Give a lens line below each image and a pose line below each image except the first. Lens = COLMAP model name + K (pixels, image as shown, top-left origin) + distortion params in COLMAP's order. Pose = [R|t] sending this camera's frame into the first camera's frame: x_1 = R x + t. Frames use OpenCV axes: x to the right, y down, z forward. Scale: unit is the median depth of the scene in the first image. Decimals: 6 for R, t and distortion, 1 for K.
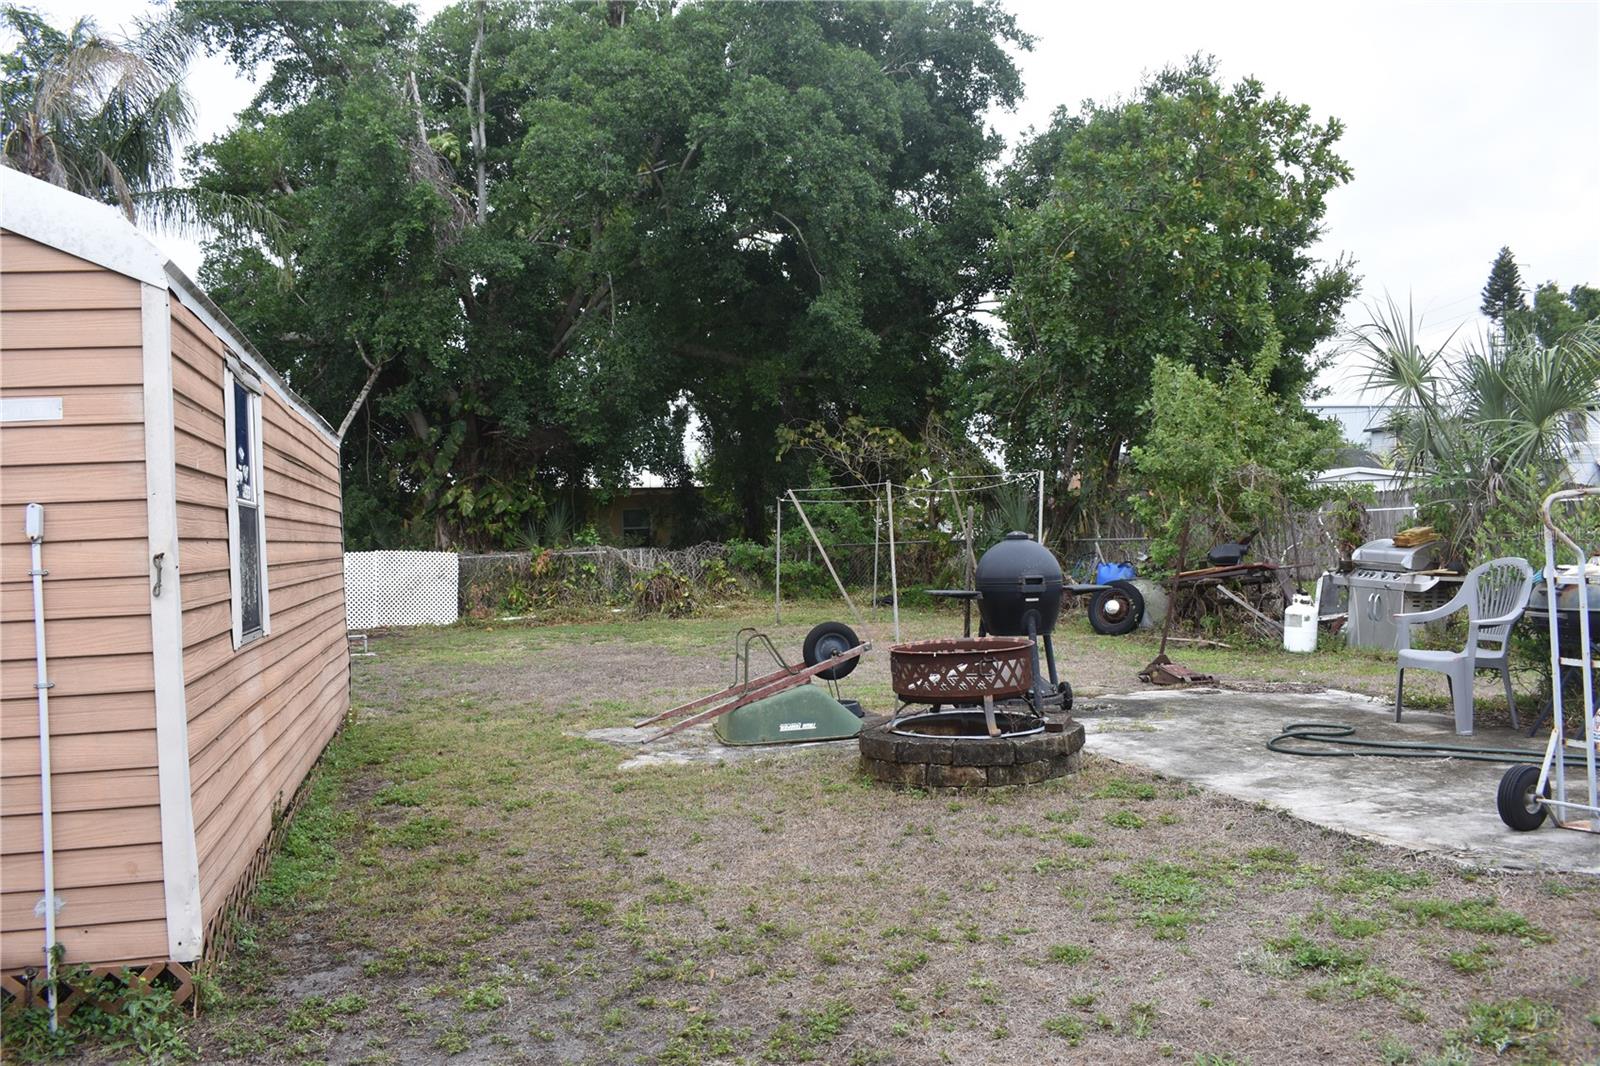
lens RADIAL K [[1339.8, 0, 799.3], [0, 1339.8, 530.4], [0, 0, 1]] dist [-0.088725, -0.000083]
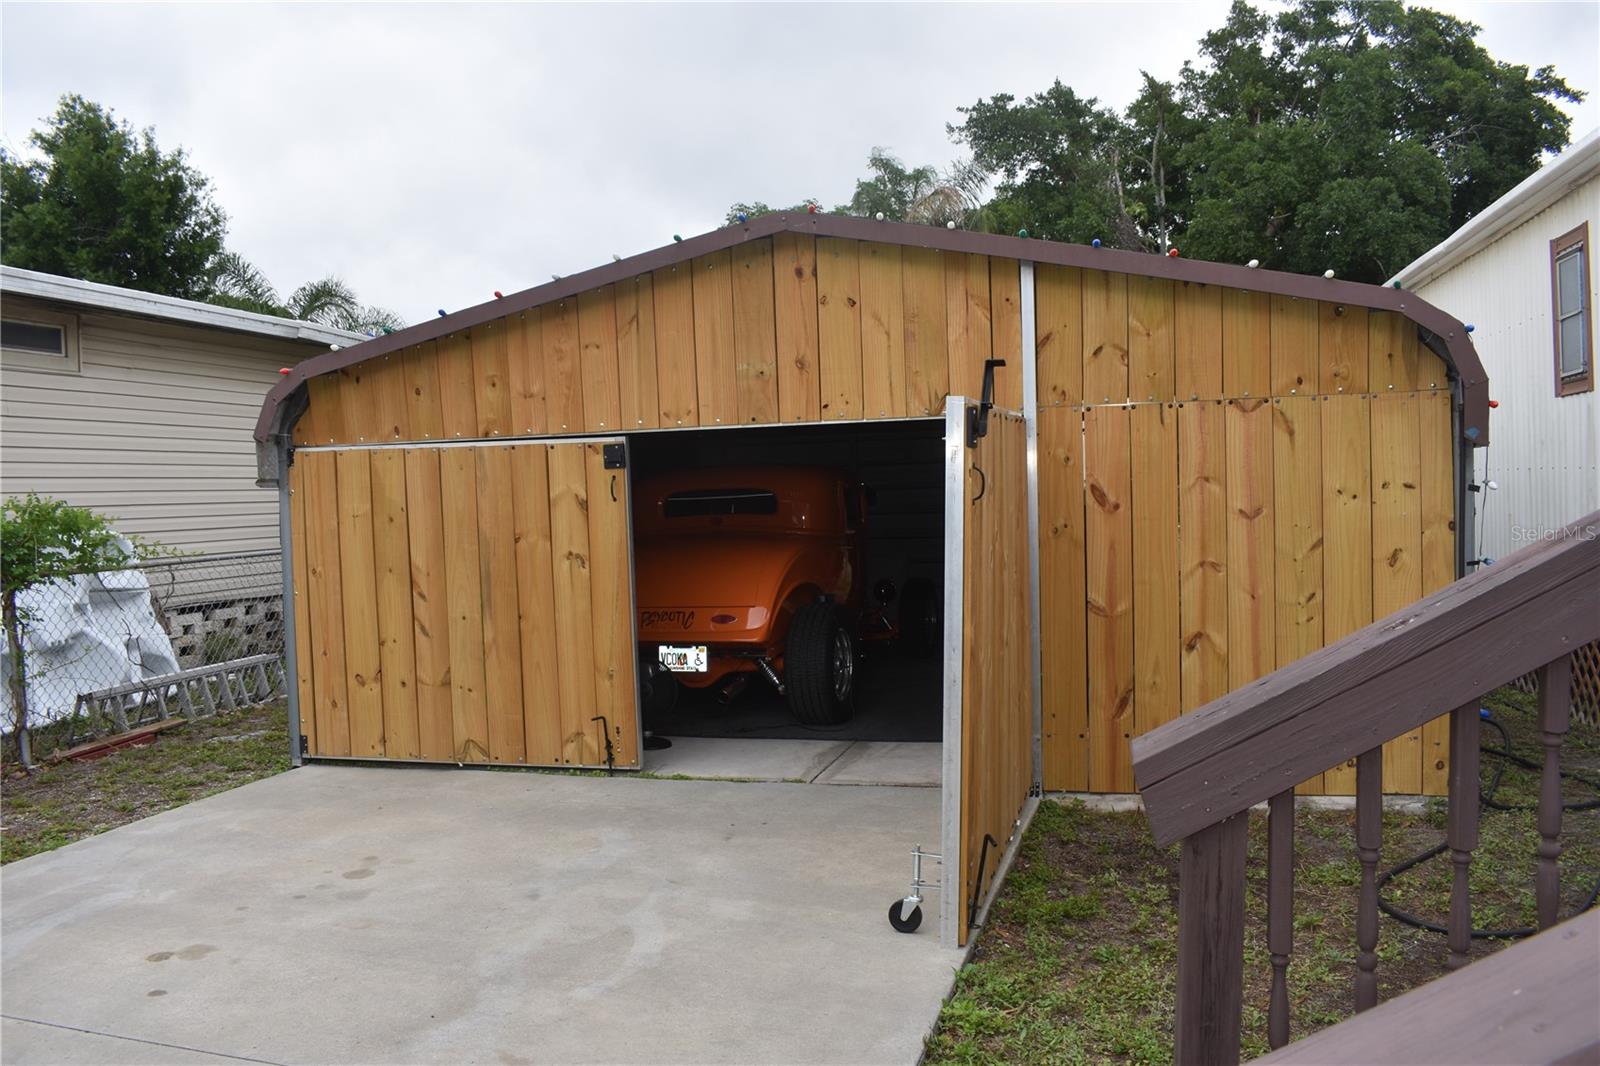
lens RADIAL K [[1249.9, 0, 800.0], [0, 1249.9, 535.4], [0, 0, 1]] dist [-0.105688, 0.024987]
pose [[0.870578, 0.033531, -0.490887, 0.148041], [-0.000842, 0.997775, 0.066661, -0.024644], [0.492030, -0.057620, 0.868669, -0.648692]]
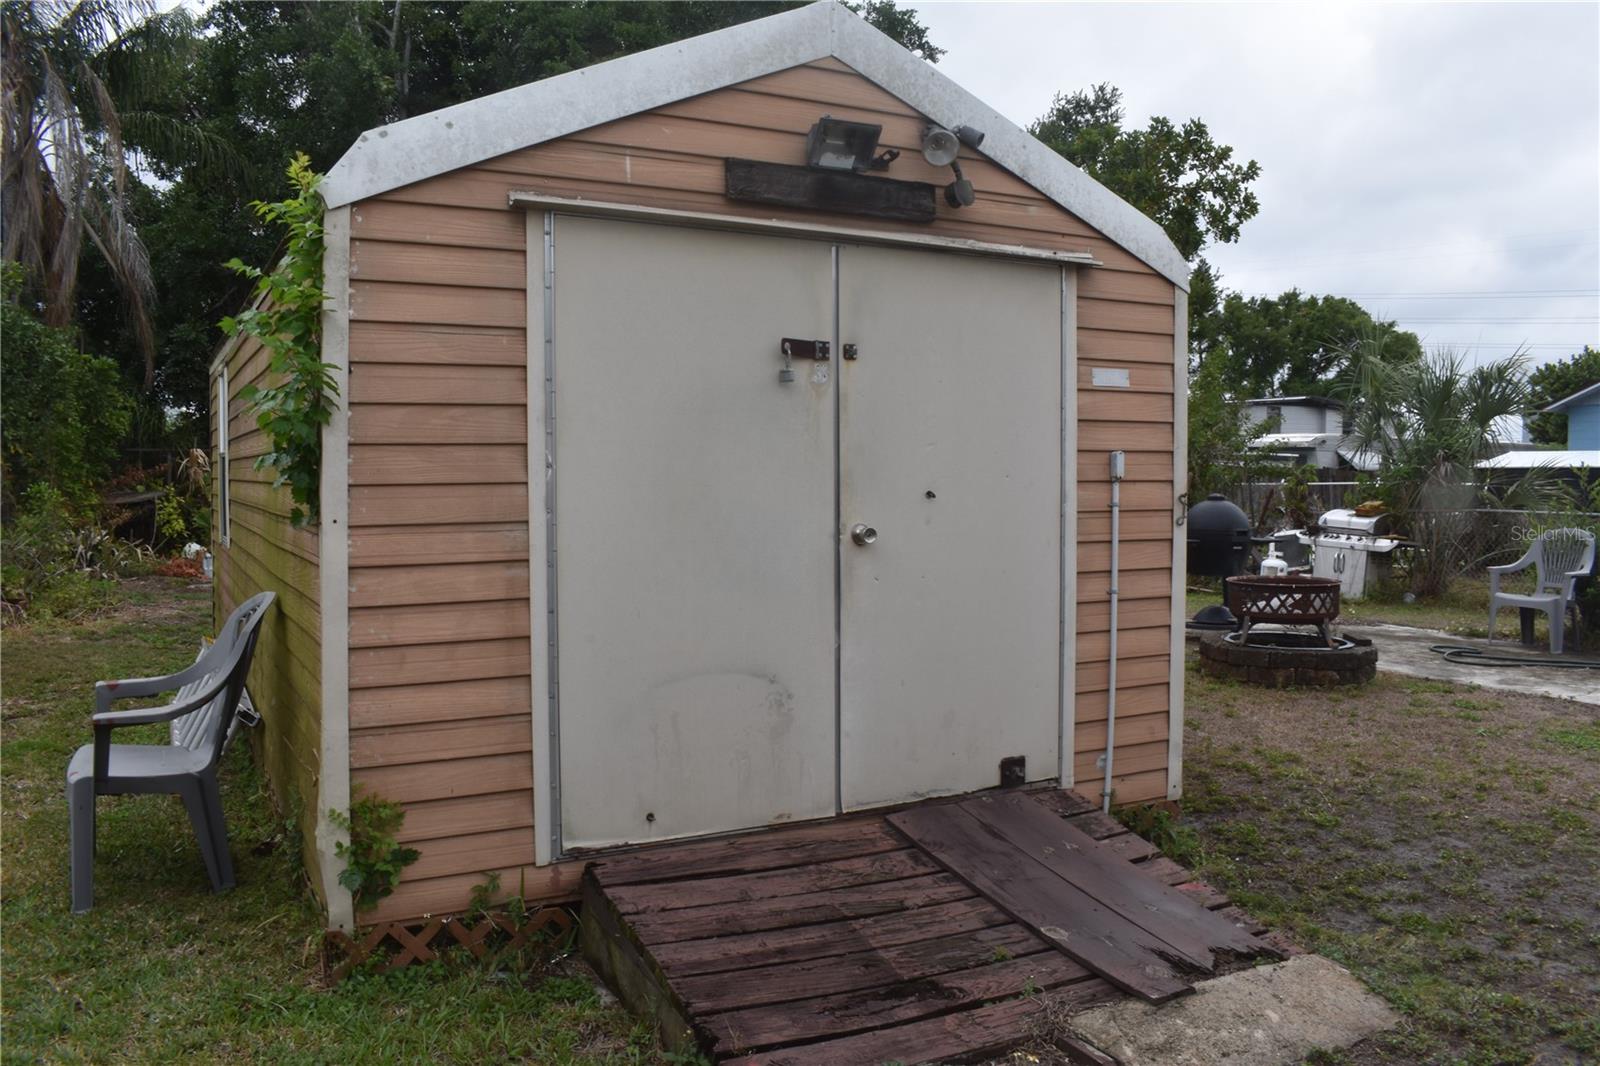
lens RADIAL K [[1249.9, 0, 800.5], [0, 1249.9, 531.4], [0, 0, 1]] dist [-0.105688, 0.024987]
pose [[0.973518, 0.037421, 0.225526, -0.233790], [-0.047179, 0.998162, 0.038032, 0.005425], [-0.223689, -0.047665, 0.973494, -0.027040]]
